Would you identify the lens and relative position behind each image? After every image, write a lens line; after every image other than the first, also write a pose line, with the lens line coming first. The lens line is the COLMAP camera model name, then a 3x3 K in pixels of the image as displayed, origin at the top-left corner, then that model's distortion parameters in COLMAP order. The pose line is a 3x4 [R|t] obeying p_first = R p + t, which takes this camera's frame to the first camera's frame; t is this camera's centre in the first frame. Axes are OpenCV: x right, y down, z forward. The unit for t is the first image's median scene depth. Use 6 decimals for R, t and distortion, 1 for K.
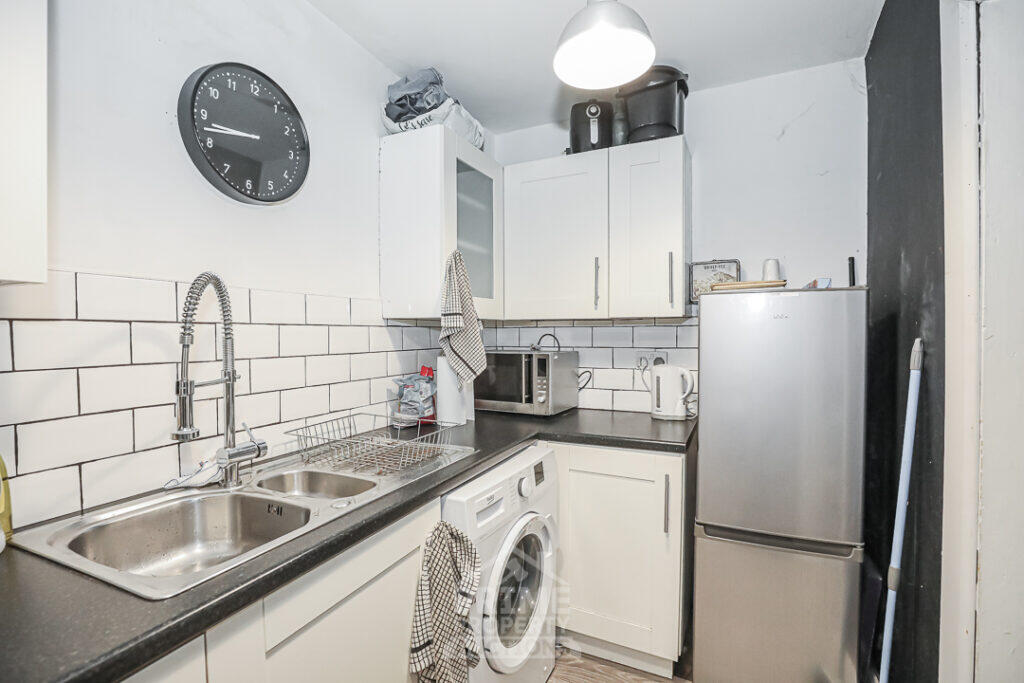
lens RADIAL K [[477.8, 0, 509.4], [0, 477.8, 344.3], [0, 0, 1]] dist [-0.033115, 0.001969]
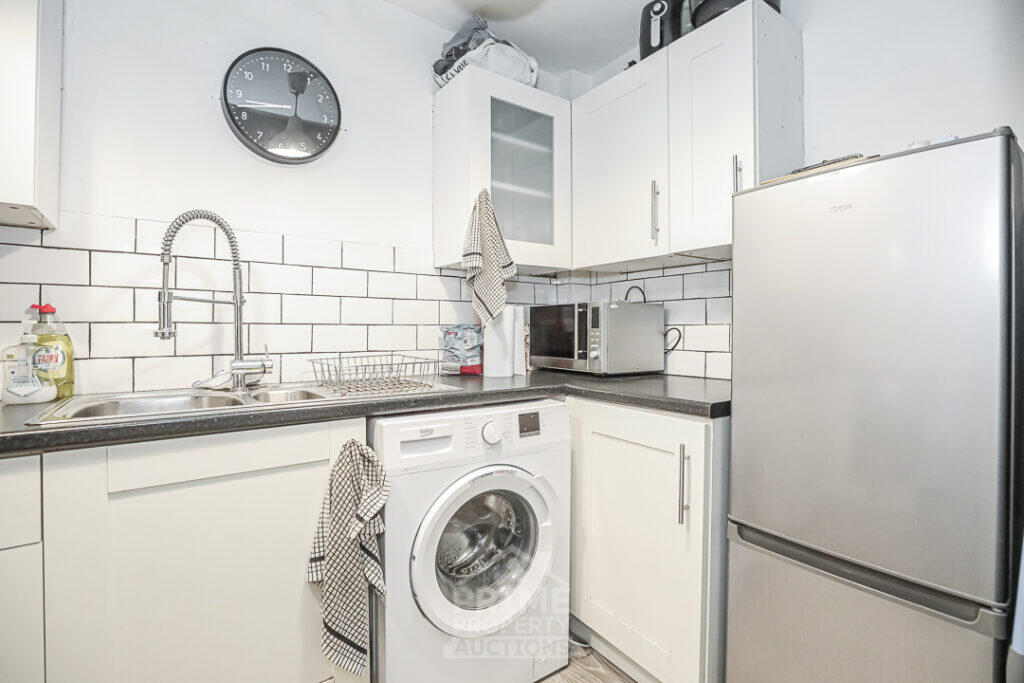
lens RADIAL K [[477.8, 0, 514.5], [0, 477.8, 333.6], [0, 0, 1]] dist [-0.033115, 0.001969]
pose [[0.868097, 0.009402, -0.496306, 0.414420], [-0.019326, 0.999703, -0.014865, 0.103899], [0.496018, 0.022496, 0.868021, 0.197390]]
